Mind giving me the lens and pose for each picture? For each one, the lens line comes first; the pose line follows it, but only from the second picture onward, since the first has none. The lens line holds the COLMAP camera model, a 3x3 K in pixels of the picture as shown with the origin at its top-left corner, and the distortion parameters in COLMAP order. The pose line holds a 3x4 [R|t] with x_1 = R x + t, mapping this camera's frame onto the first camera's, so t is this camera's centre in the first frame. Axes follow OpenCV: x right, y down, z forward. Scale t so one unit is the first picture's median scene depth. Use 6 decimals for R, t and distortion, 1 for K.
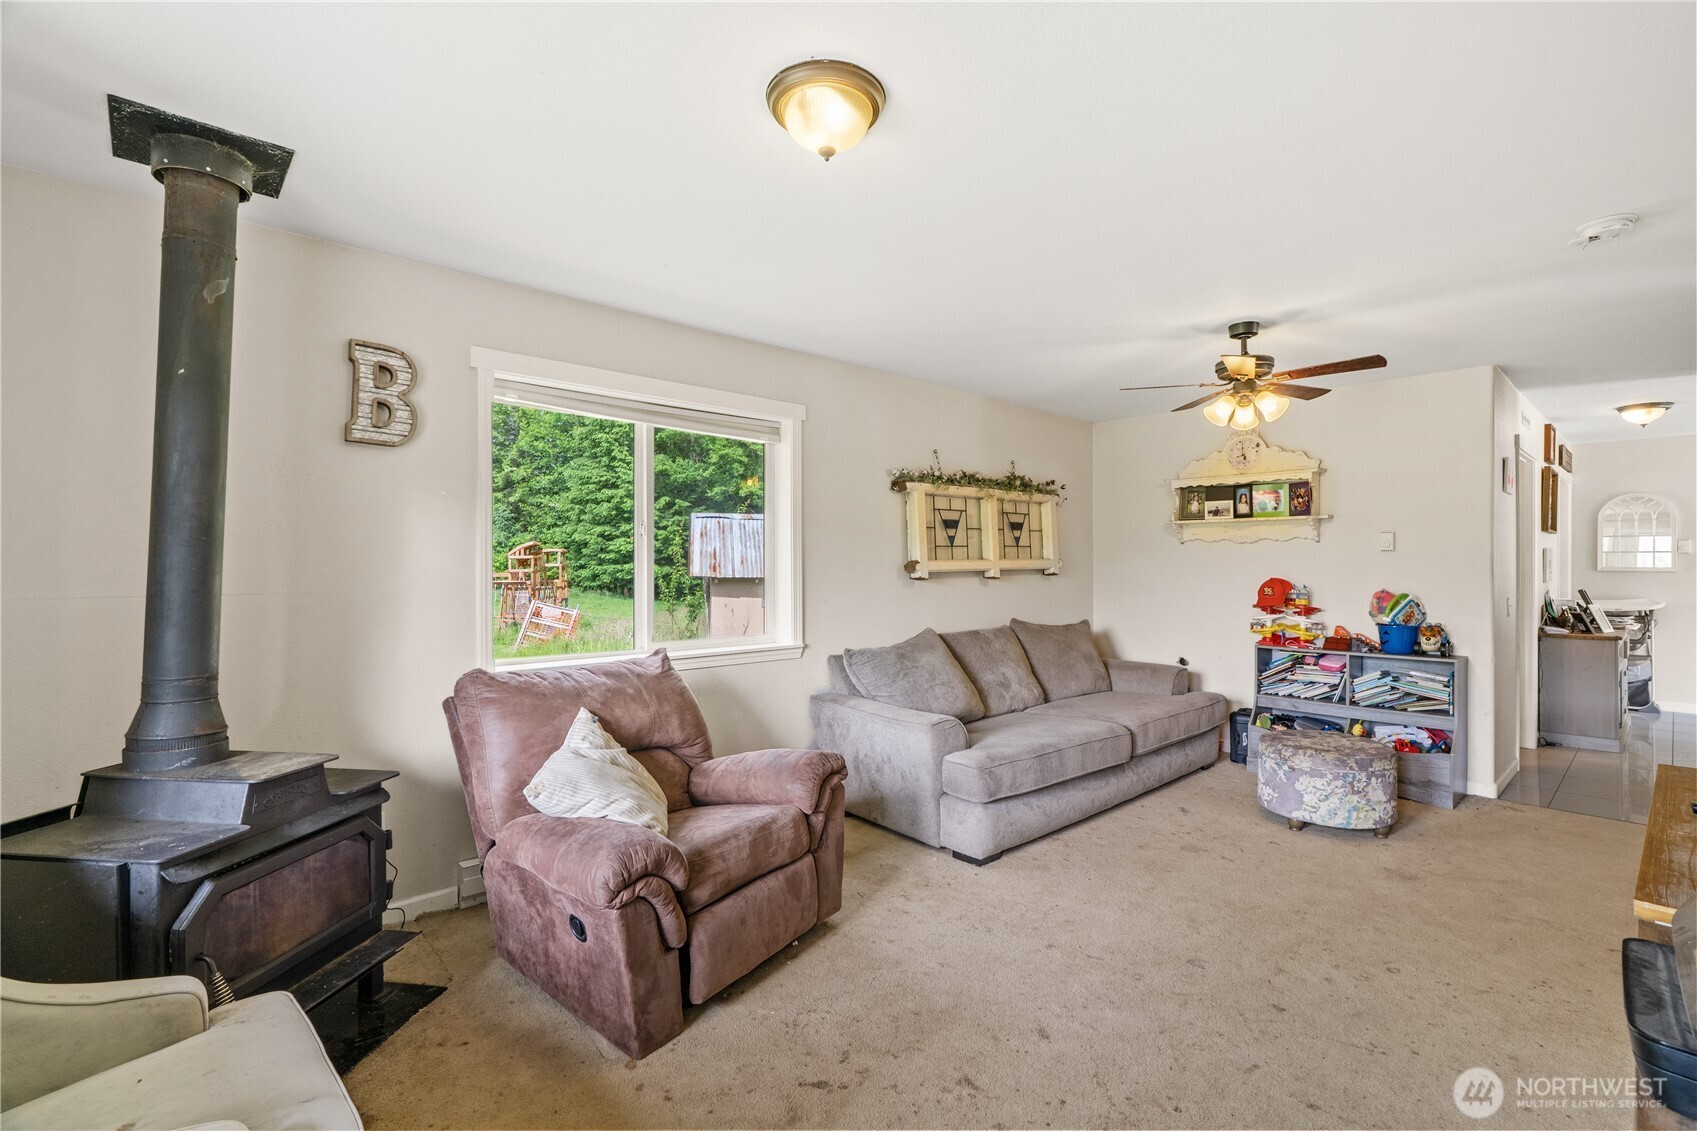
lens RADIAL K [[774.3, 0, 843.3], [0, 774.3, 558.6], [0, 0, 1]] dist [-0.001077, 0.000142]
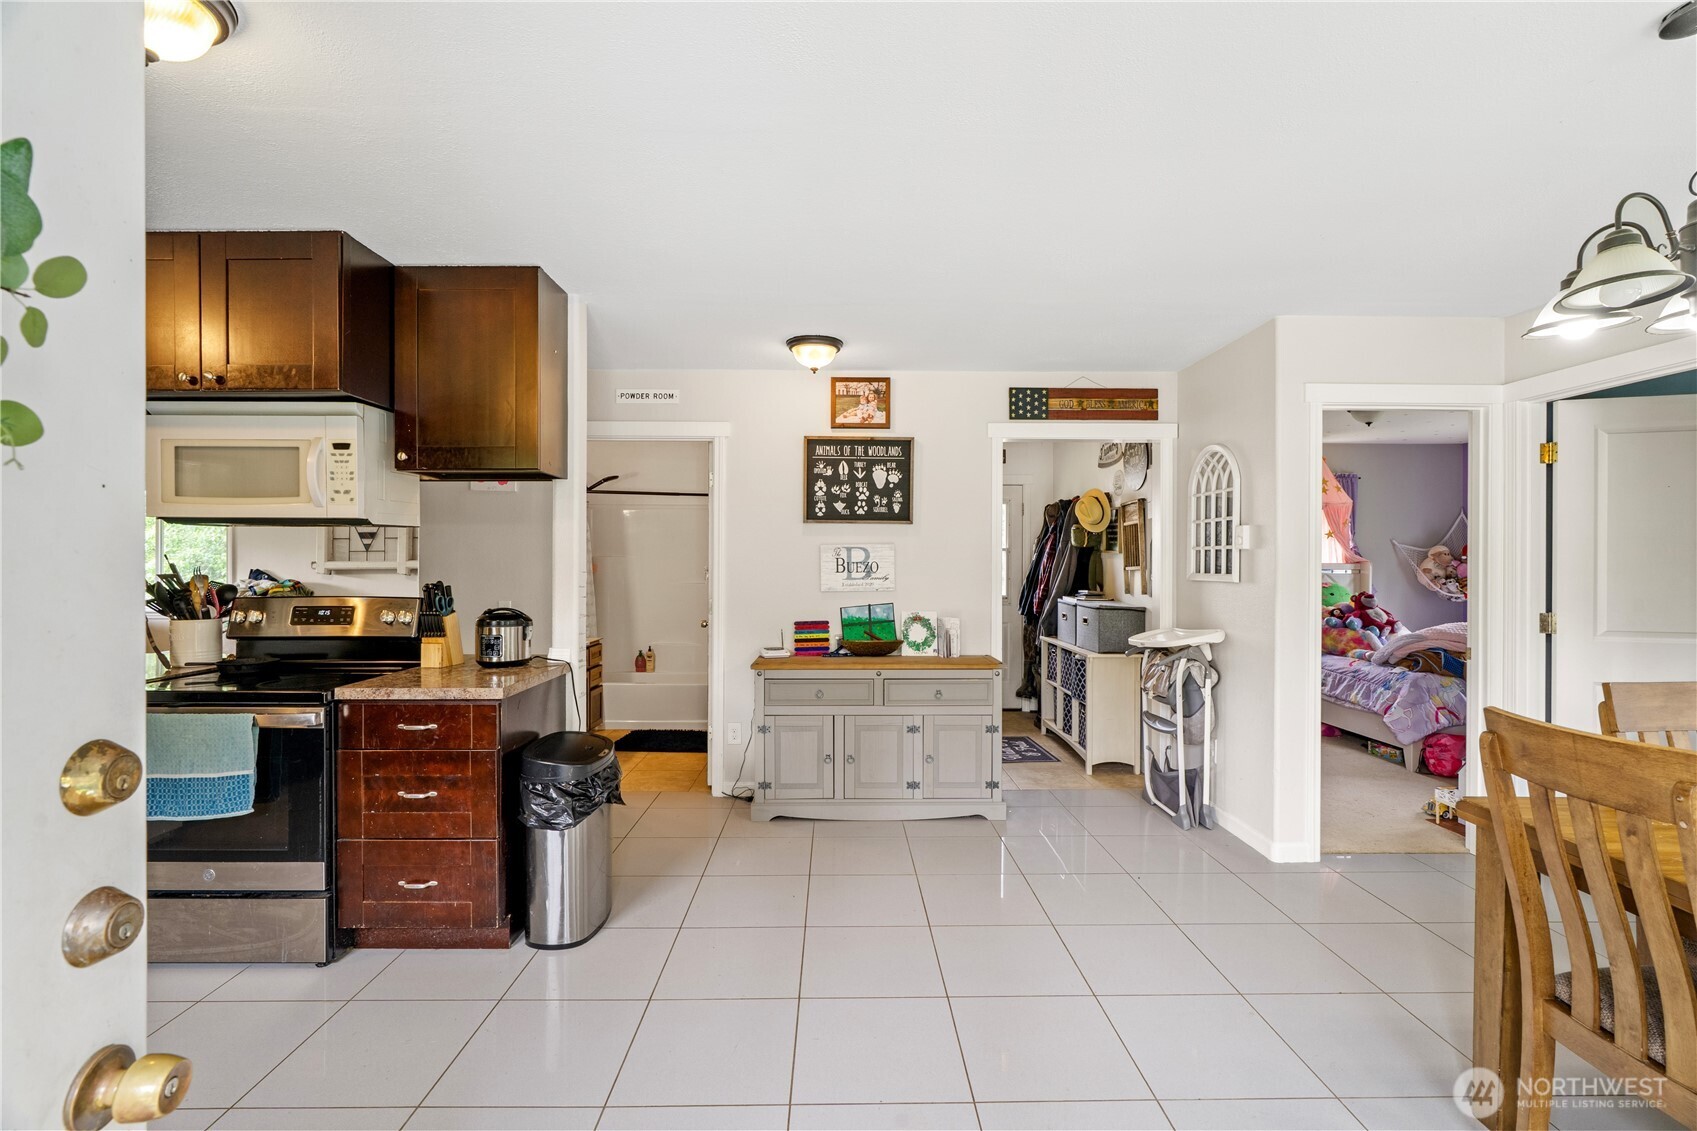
lens RADIAL K [[759.8, 0, 848.5], [0, 759.8, 565.5], [0, 0, 1]] dist [-0.004301, 0.000324]
pose [[0.745124, 0.005727, -0.666902, 1.772501], [0.001086, 0.999951, 0.009801, -0.002889], [0.666925, -0.008027, 0.745081, 0.586973]]
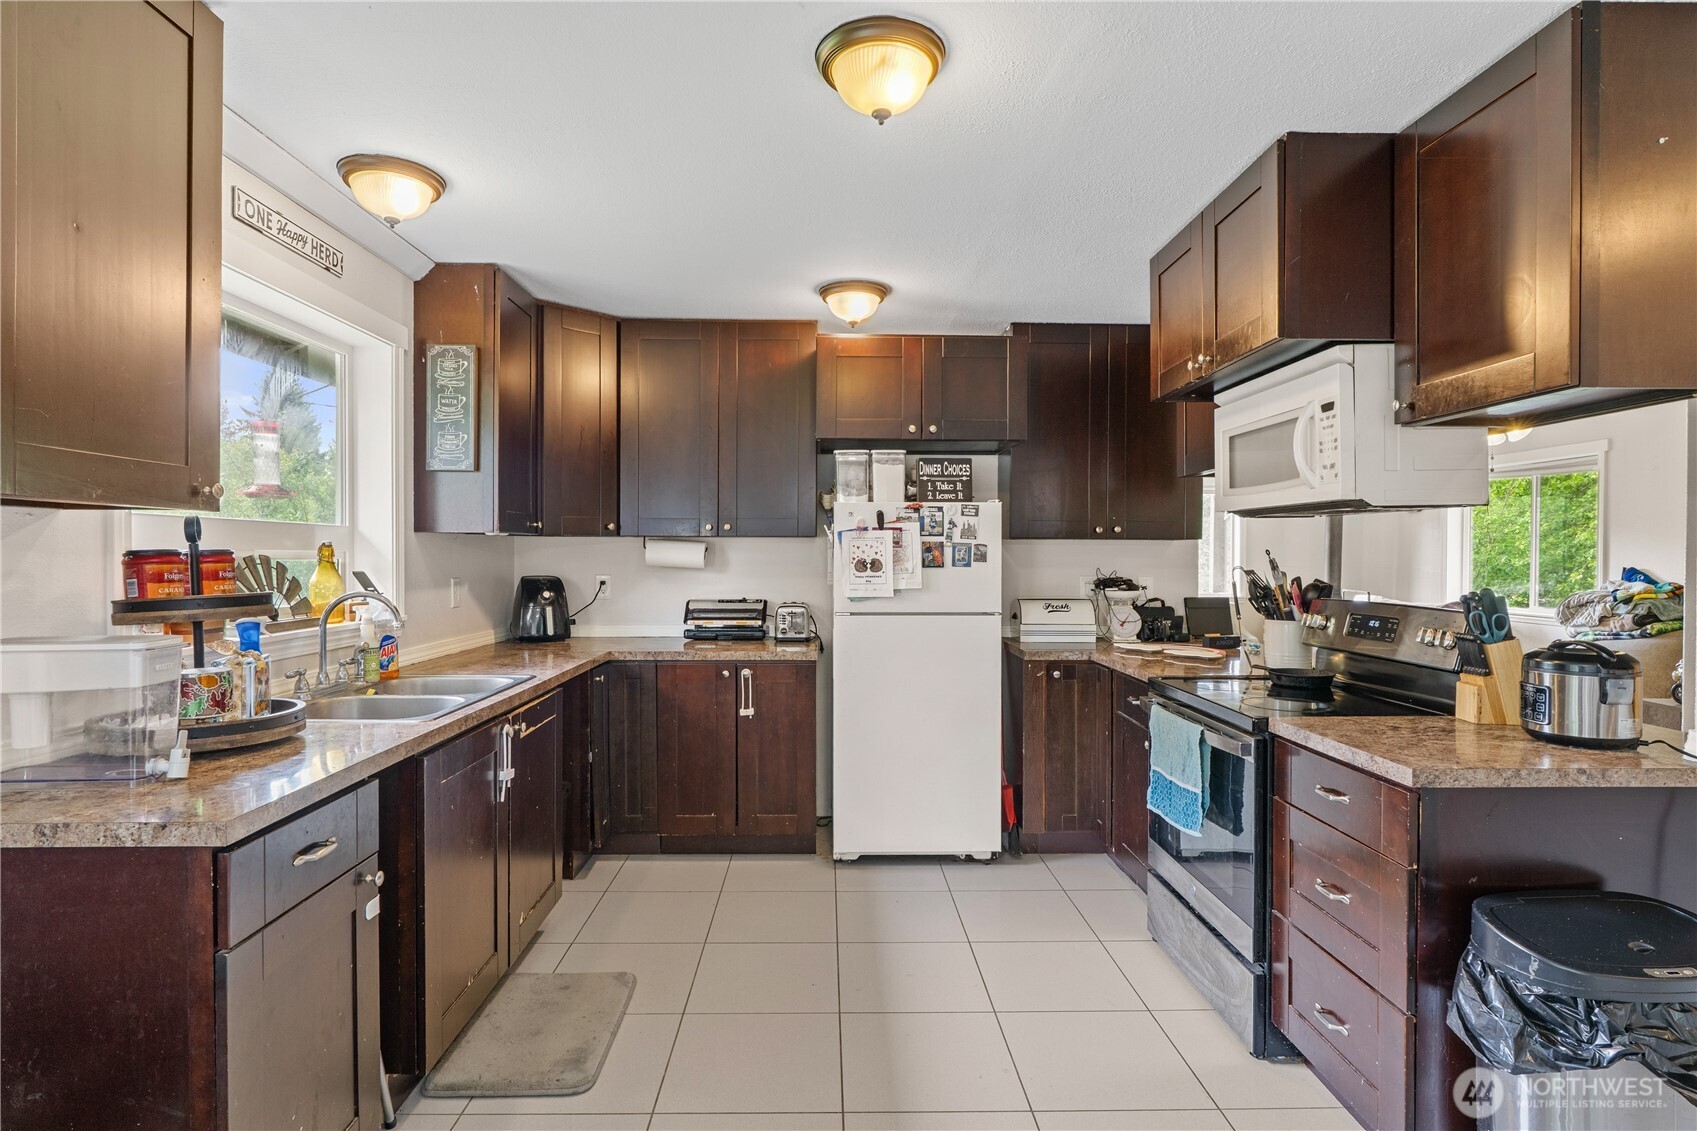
lens RADIAL K [[873.8, 0, 841.6], [0, 873.8, 561.1], [0, 0, 1]] dist [0.000395, 0.000322]
pose [[-0.659638, 0.005904, -0.751560, 1.672249], [0.002167, 0.999980, 0.005953, -0.002169], [0.751581, 0.002298, -0.659637, 0.879175]]
